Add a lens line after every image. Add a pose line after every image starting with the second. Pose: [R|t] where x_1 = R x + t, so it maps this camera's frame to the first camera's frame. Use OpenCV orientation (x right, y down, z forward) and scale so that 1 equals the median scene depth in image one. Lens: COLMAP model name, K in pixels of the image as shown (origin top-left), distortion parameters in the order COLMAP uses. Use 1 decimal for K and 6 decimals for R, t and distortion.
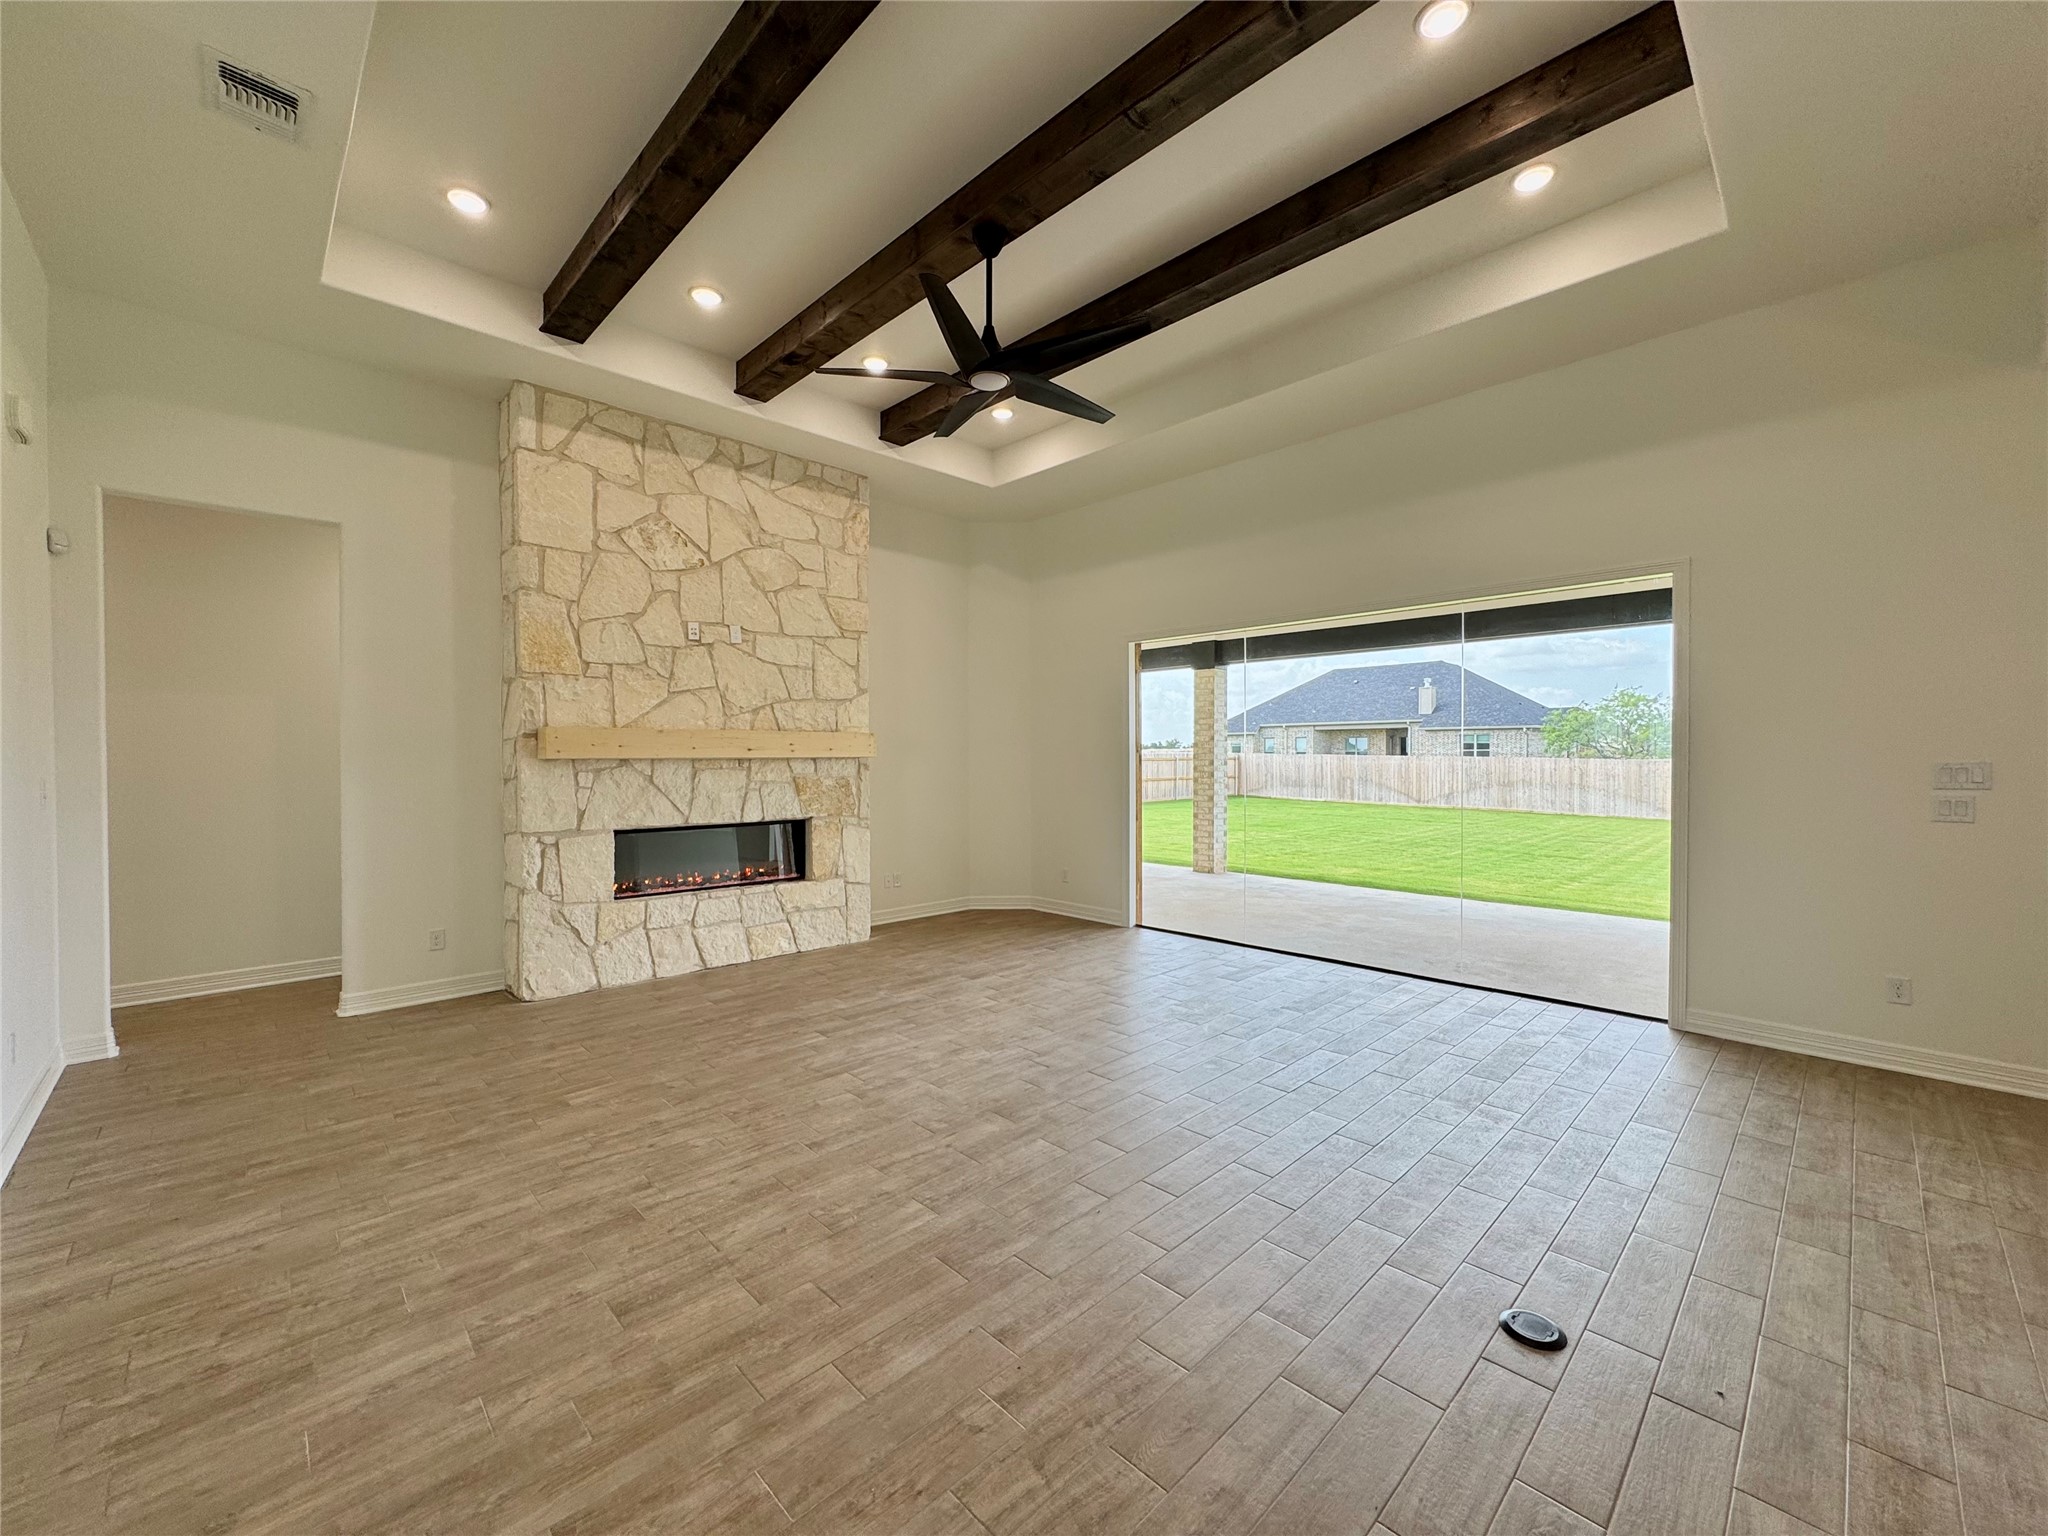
lens RADIAL K [[816.0, 0, 1022.4], [0, 816.0, 769.5], [0, 0, 1]] dist [0.000584, 0.000670]
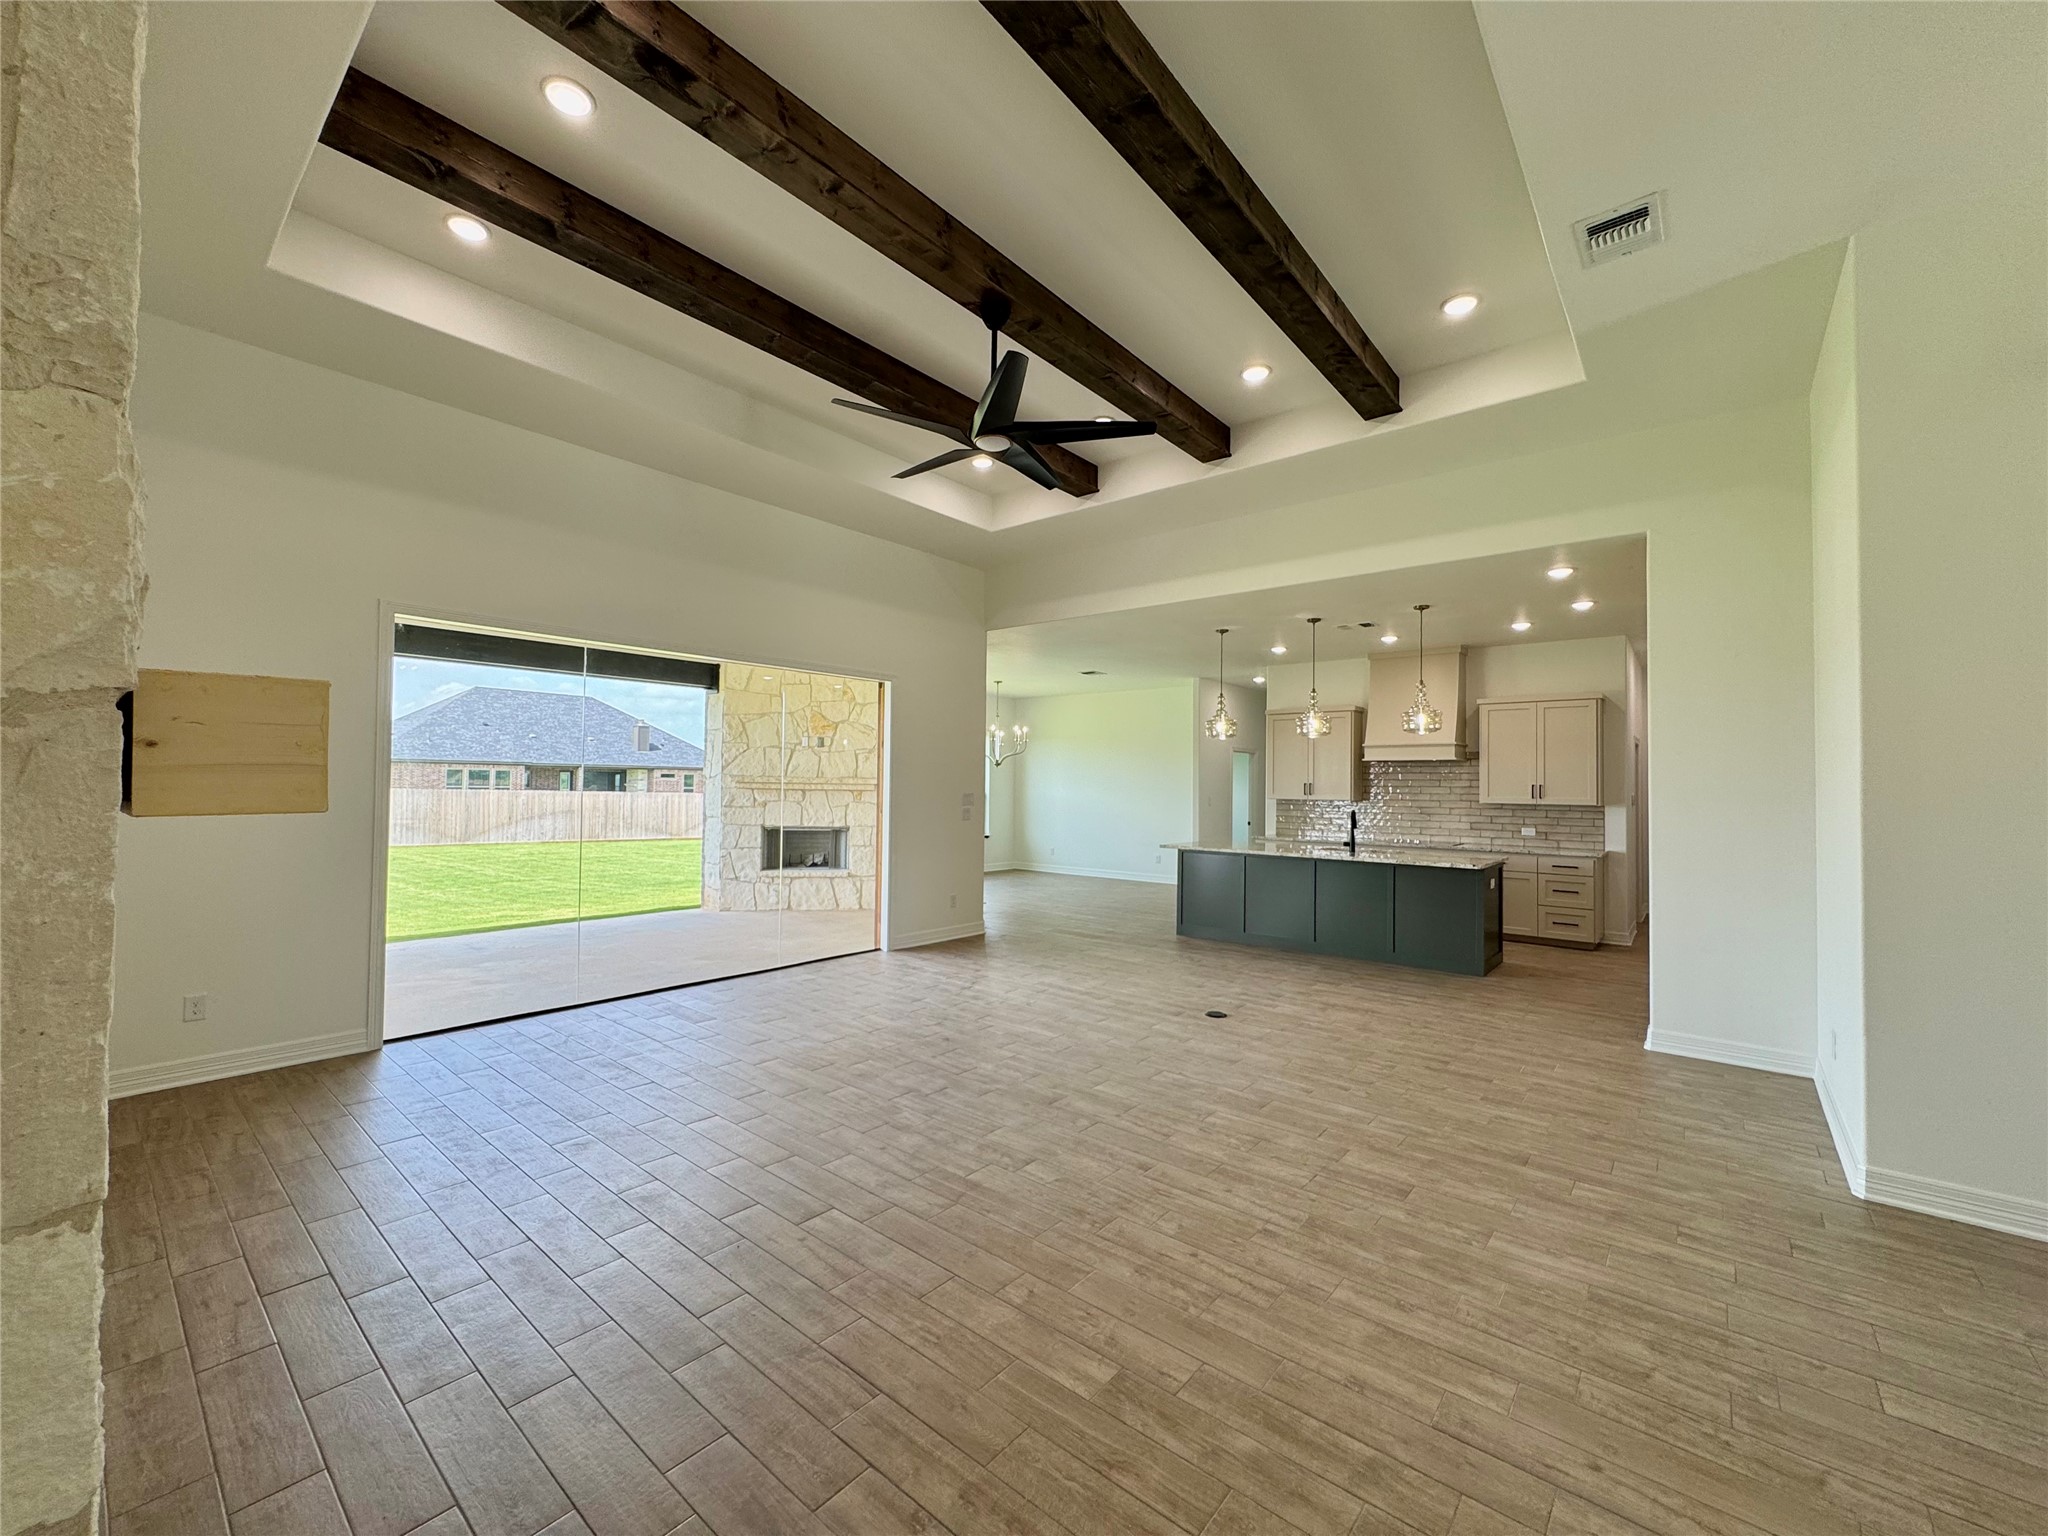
lens RADIAL K [[816.0, 0, 1022.4], [0, 816.0, 769.5], [0, 0, 1]] dist [0.000584, 0.000670]
pose [[-0.097846, 0.019559, 0.995009, -1.269091], [0.004300, 0.999806, -0.019230, -0.031493], [-0.995192, 0.002397, -0.097911, 1.232888]]
